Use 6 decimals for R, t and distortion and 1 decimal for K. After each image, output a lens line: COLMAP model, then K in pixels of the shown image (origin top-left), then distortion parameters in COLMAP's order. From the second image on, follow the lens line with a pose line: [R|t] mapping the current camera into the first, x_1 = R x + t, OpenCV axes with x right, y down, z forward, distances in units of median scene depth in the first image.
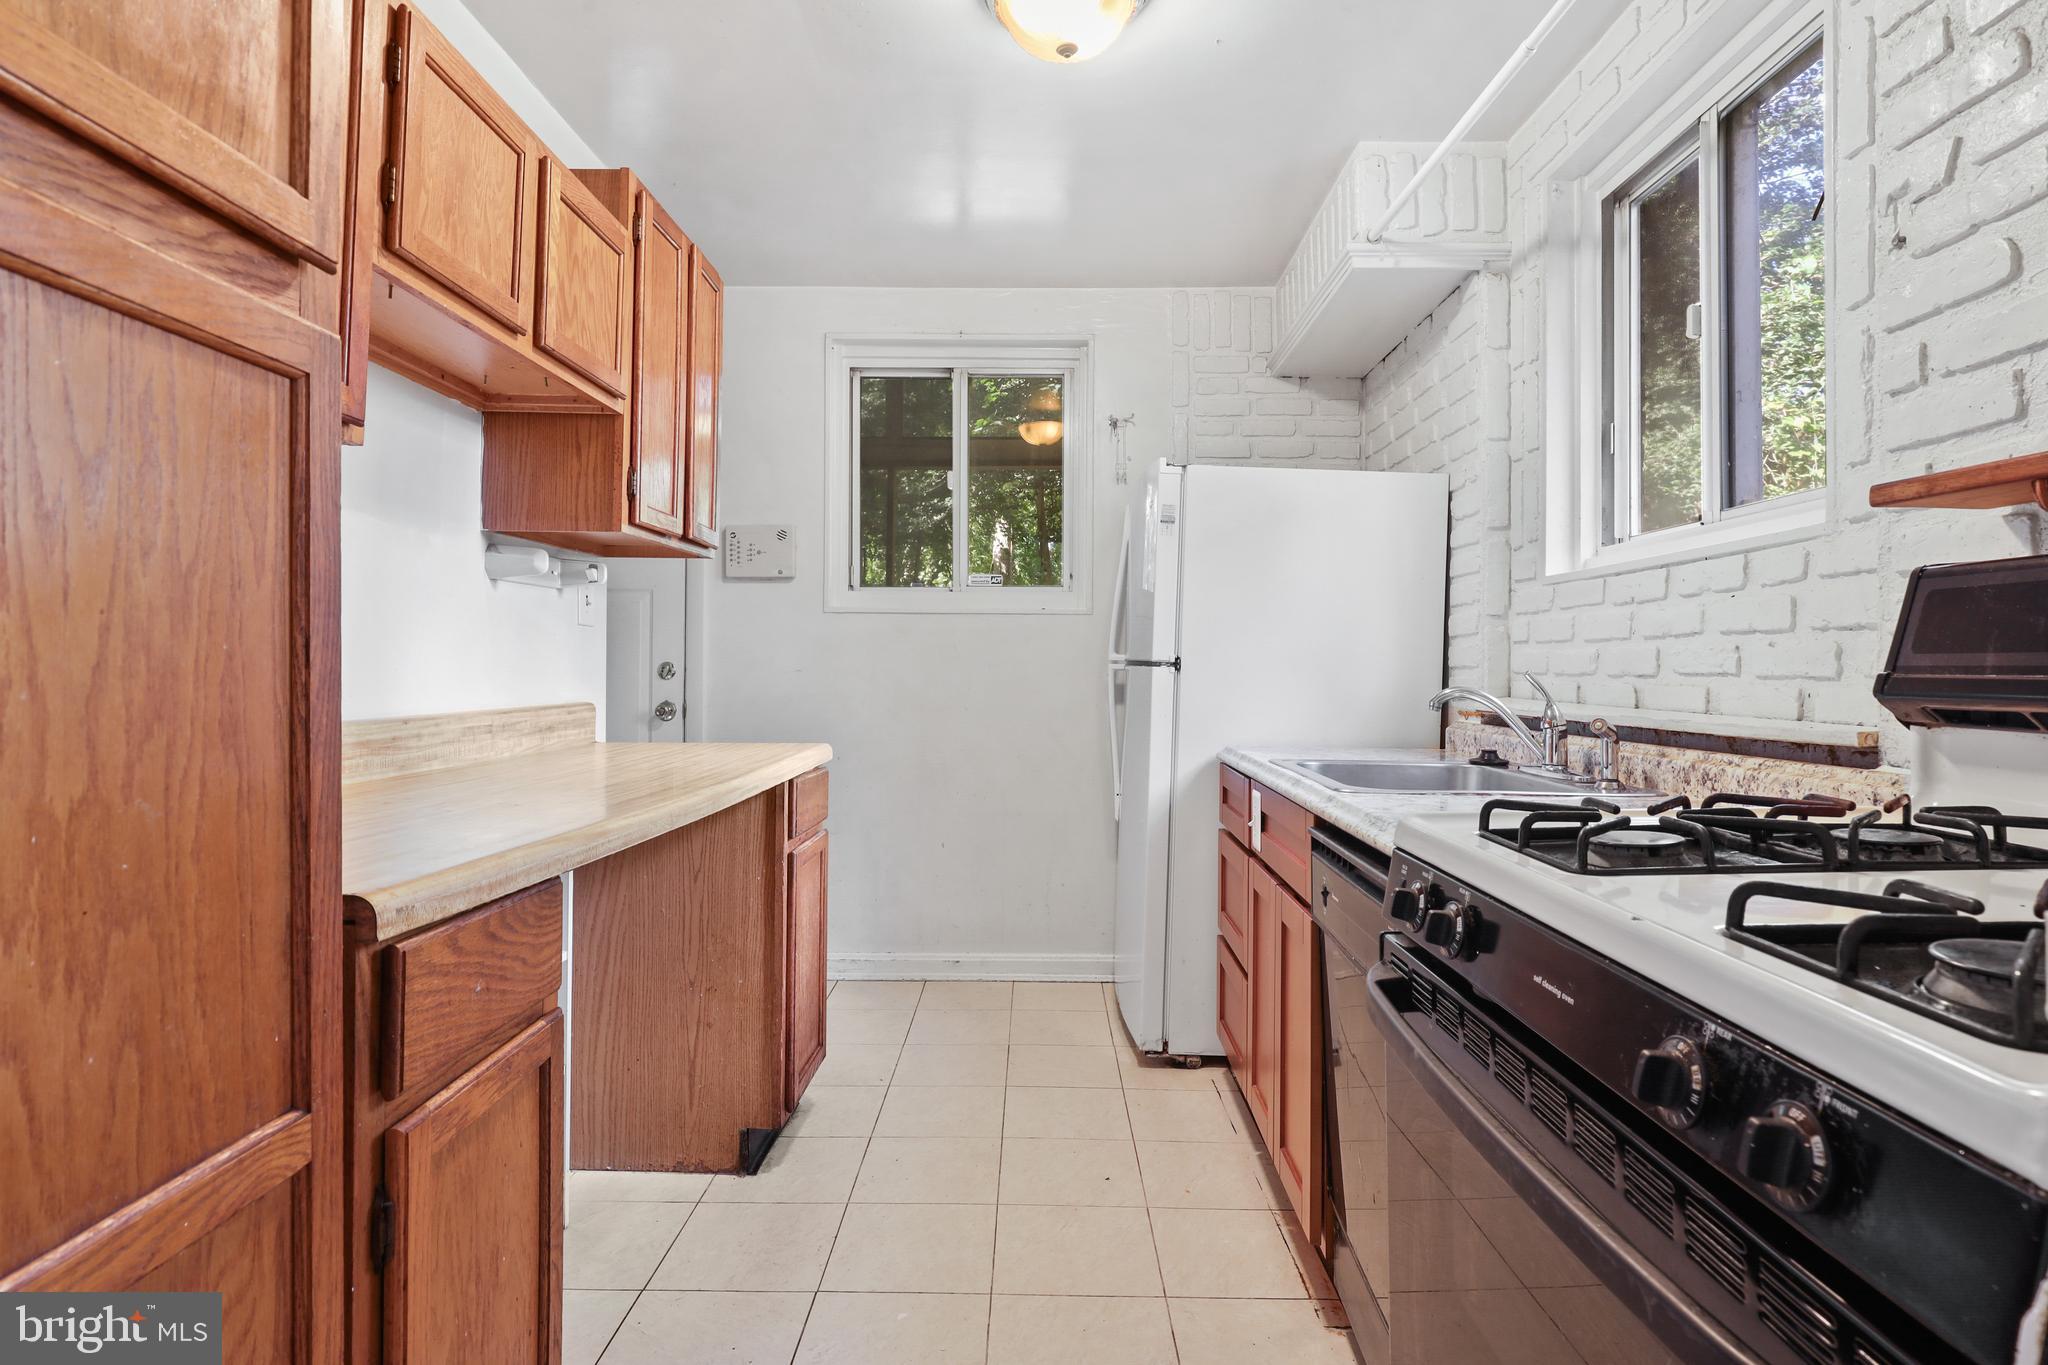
lens RADIAL K [[1044.6, 0, 1024.0], [0, 1044.6, 682.5], [0, 0, 1]] dist [-0.001805, 0.000596]
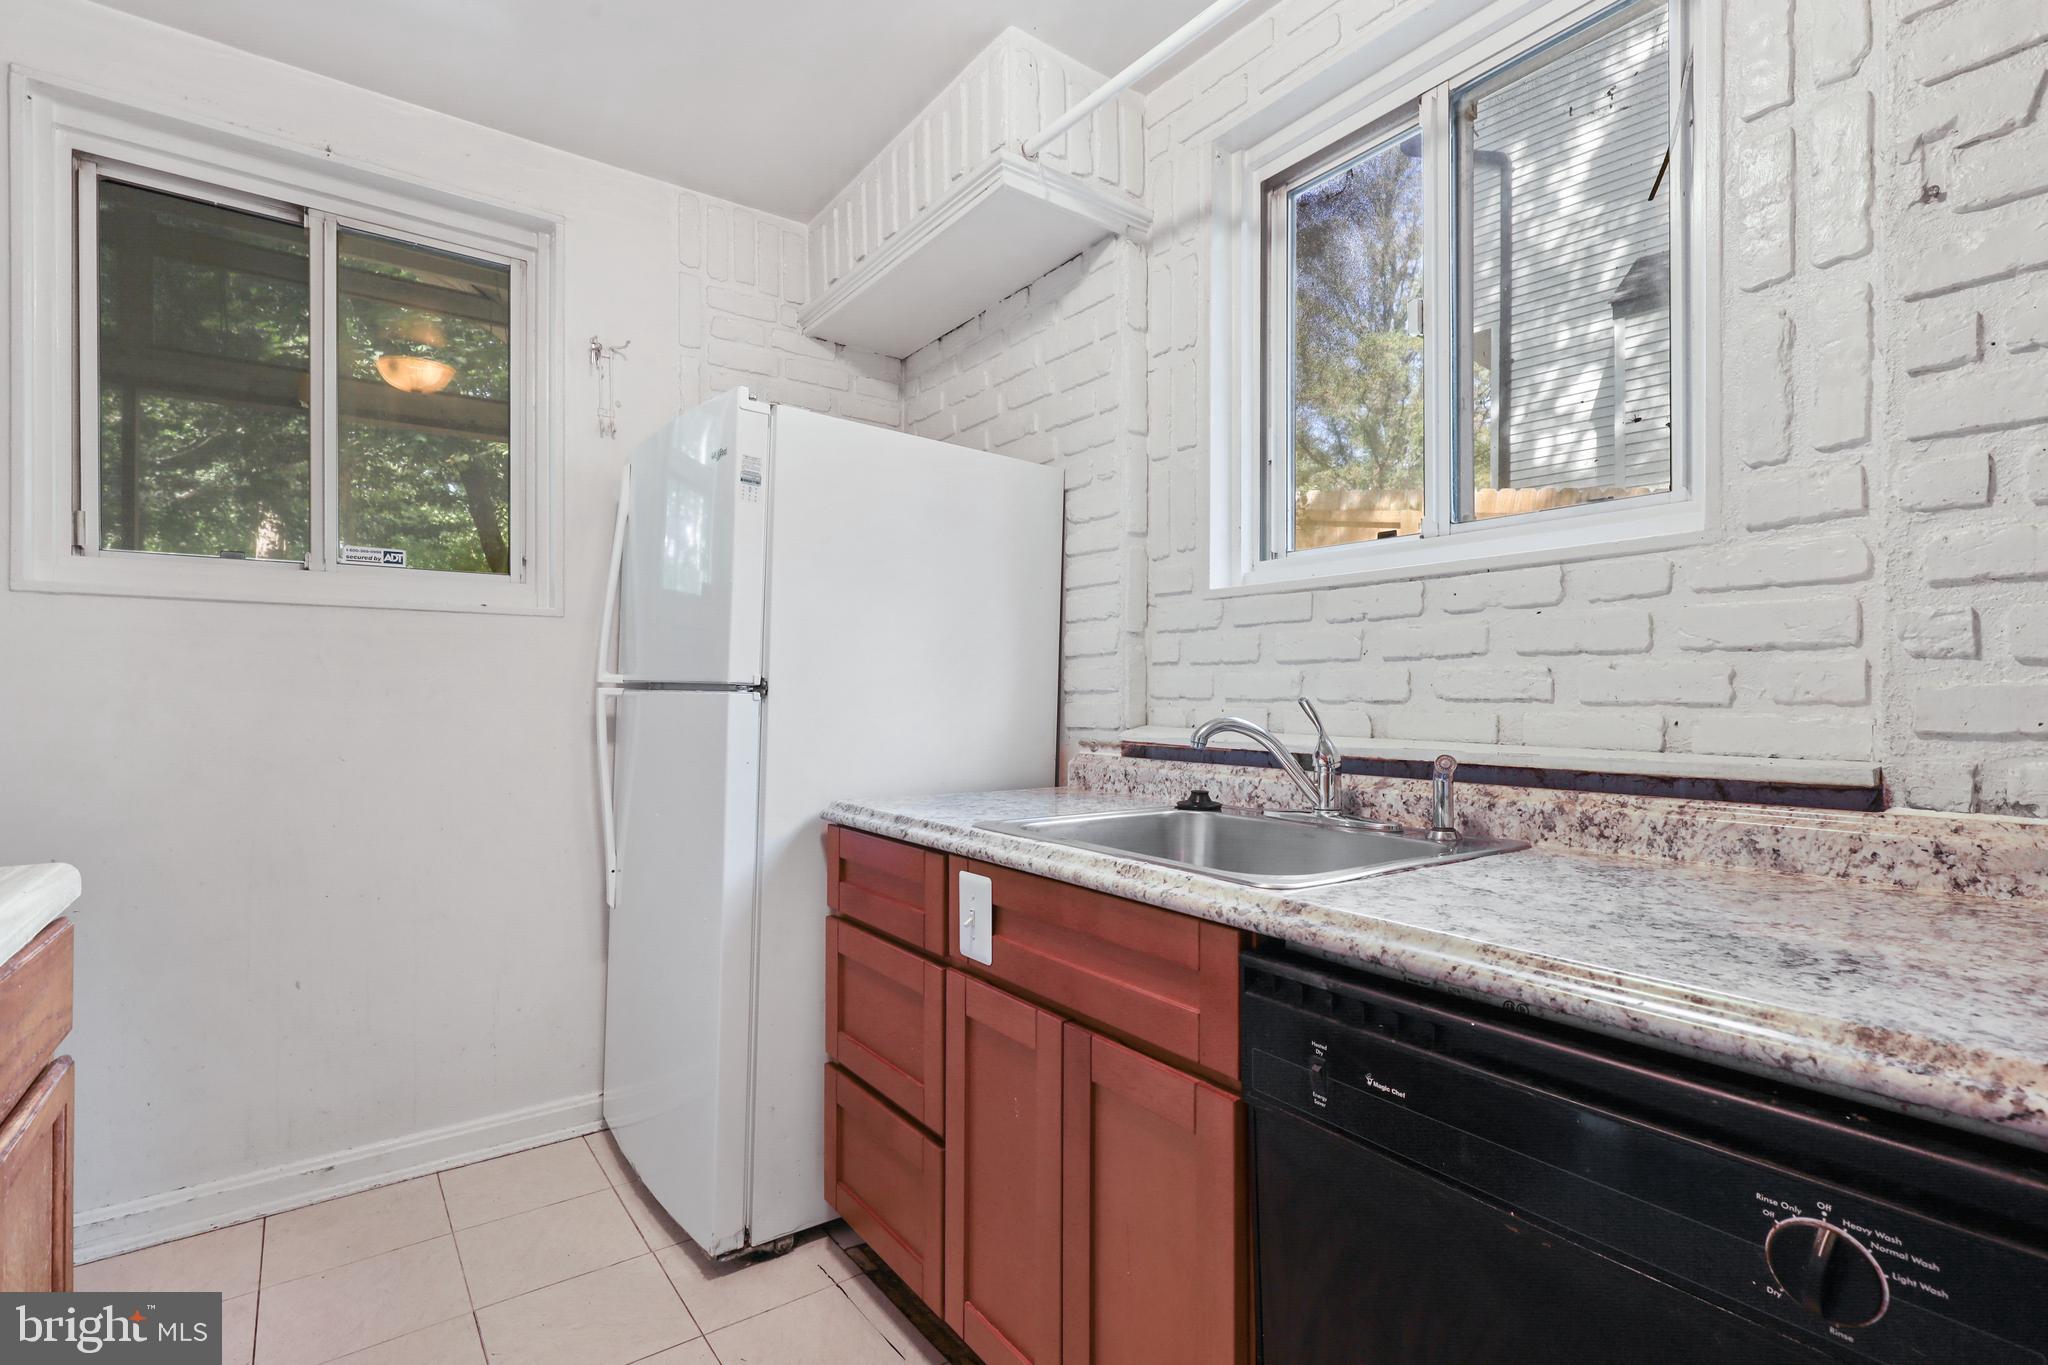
lens RADIAL K [[958.4, 0, 1042.6], [0, 958.4, 704.0], [0, 0, 1]] dist [-0.002640, 0.000351]
pose [[0.789171, -0.009572, 0.614099, -0.106619], [0.009759, 0.999948, 0.003046, -0.007464], [-0.614096, 0.003589, 0.789223, 0.410064]]
